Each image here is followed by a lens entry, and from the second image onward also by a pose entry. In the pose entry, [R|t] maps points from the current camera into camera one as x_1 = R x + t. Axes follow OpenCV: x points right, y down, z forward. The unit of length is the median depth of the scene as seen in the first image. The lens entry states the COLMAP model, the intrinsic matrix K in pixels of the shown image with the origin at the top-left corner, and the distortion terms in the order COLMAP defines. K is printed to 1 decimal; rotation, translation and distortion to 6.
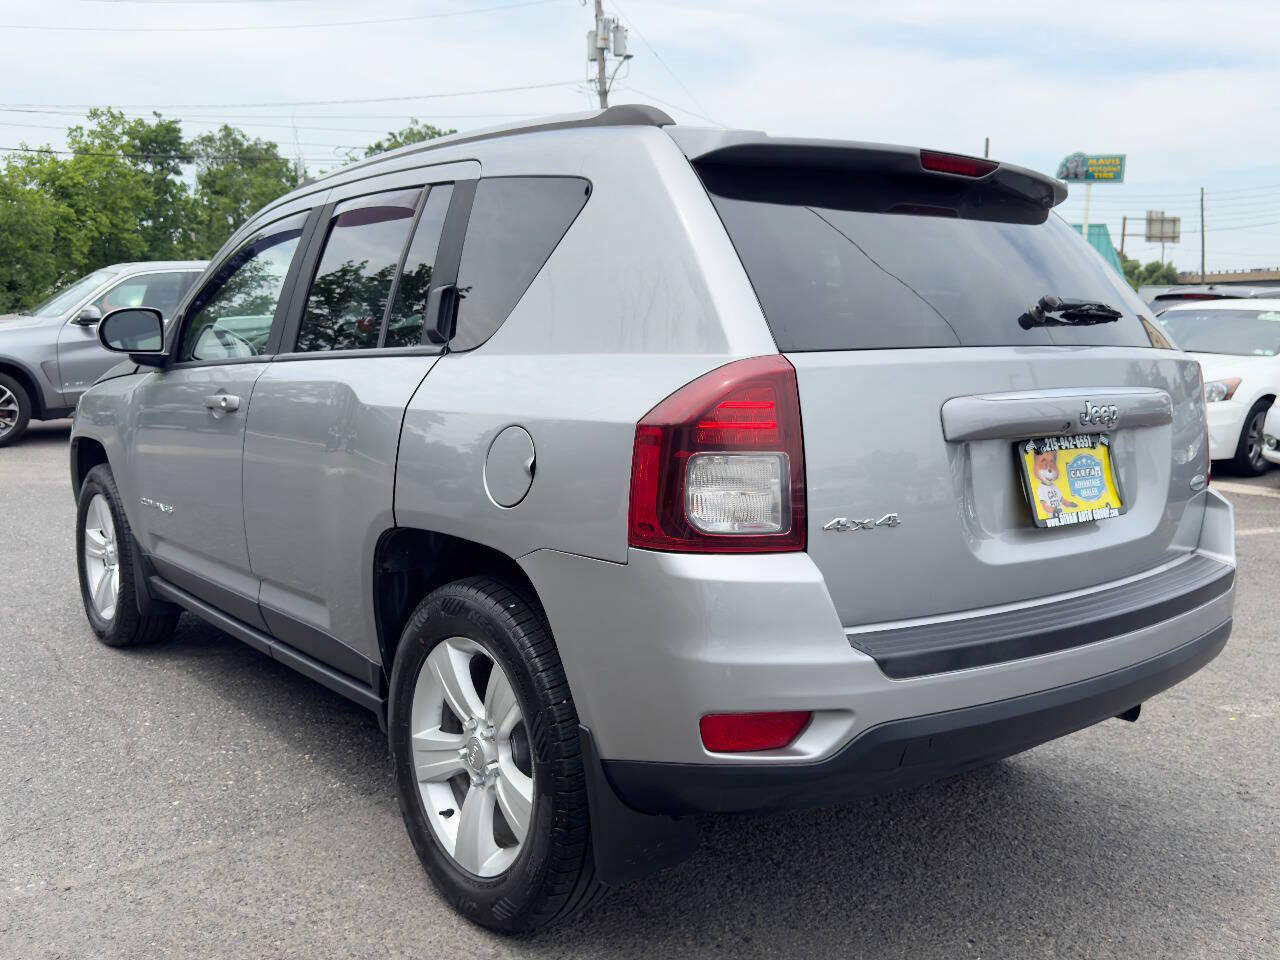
lens RADIAL K [[1242.6, 0, 640.0], [0, 1242.6, 480.0], [0, 0, 1]] dist [-0.006062, -0.019915]
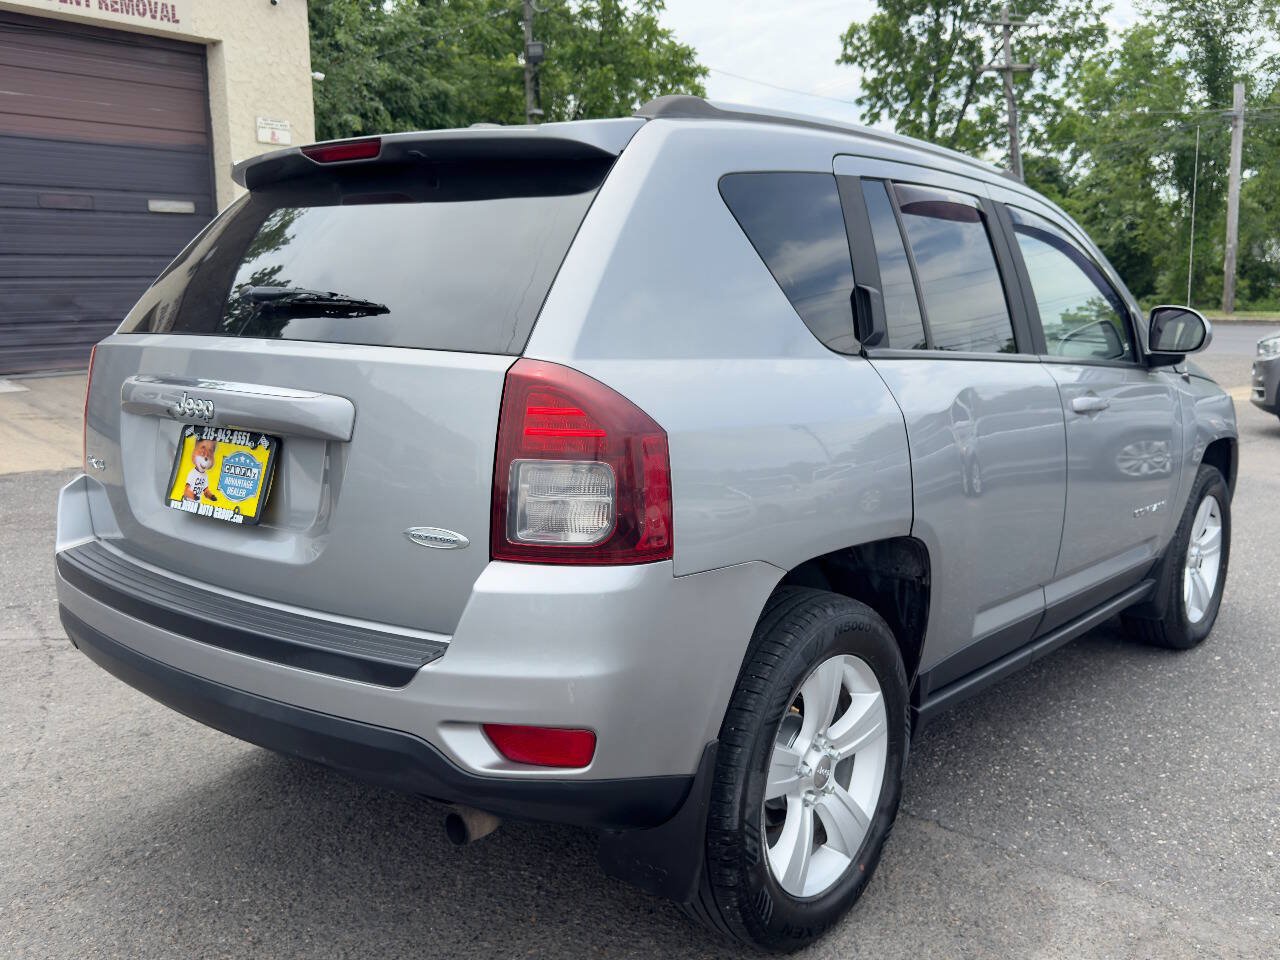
lens RADIAL K [[1242.6, 0, 640.0], [0, 1242.6, 480.0], [0, 0, 1]] dist [-0.006062, -0.019915]
pose [[0.179465, 0.135000, -0.974457, 1.144543], [-0.125430, 0.985595, 0.113443, -0.124347], [0.975735, 0.101867, 0.193813, 0.948369]]
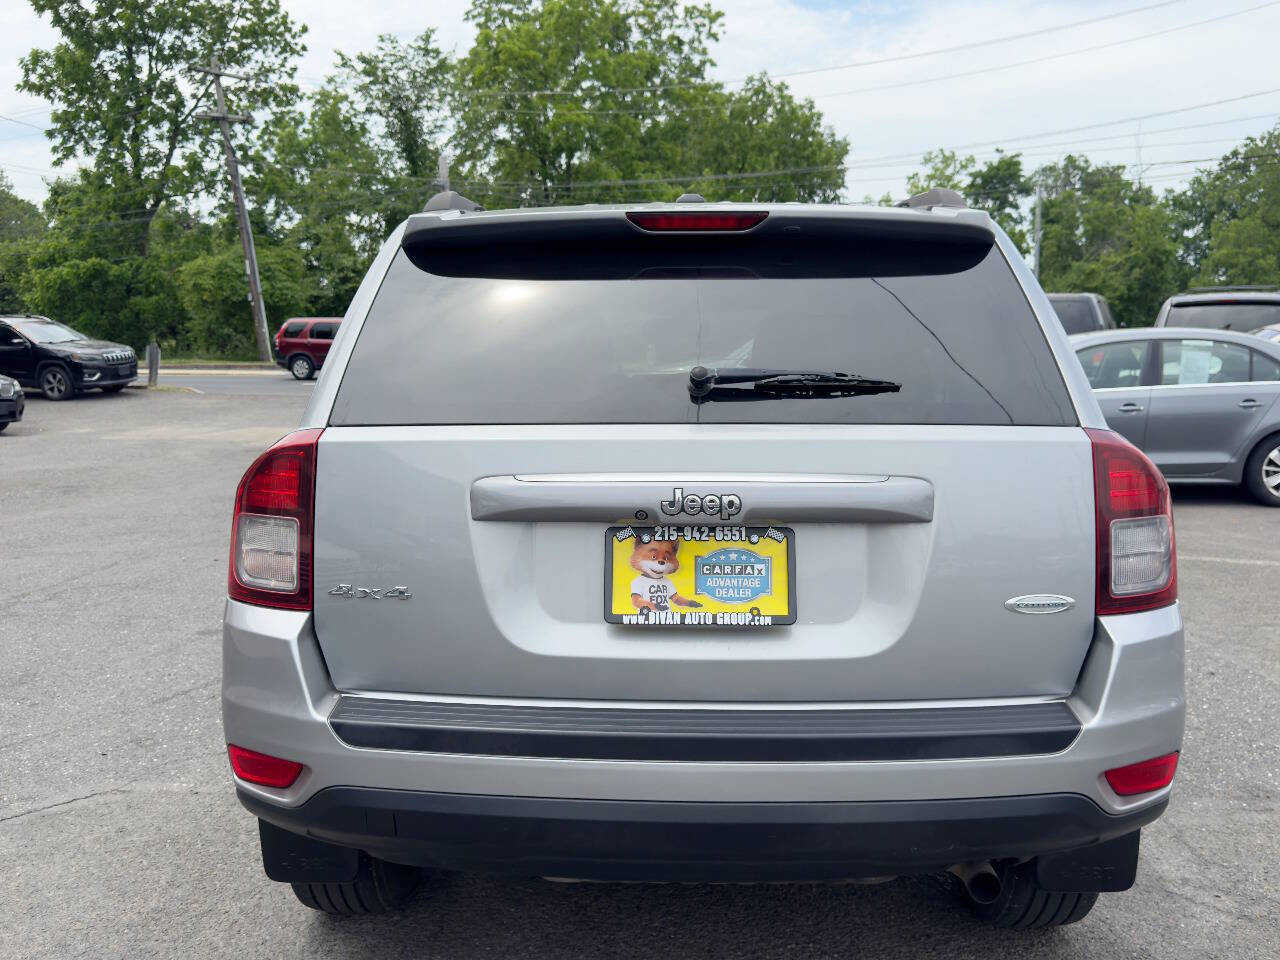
lens RADIAL K [[1200.7, 0, 640.0], [0, 1200.7, 480.0], [0, 0, 1]] dist [0.170430, -0.300783]
pose [[0.764019, 0.061236, -0.642281, 0.721024], [-0.071888, 0.997367, 0.009576, -0.061407], [0.641177, 0.038857, 0.766409, 0.261697]]
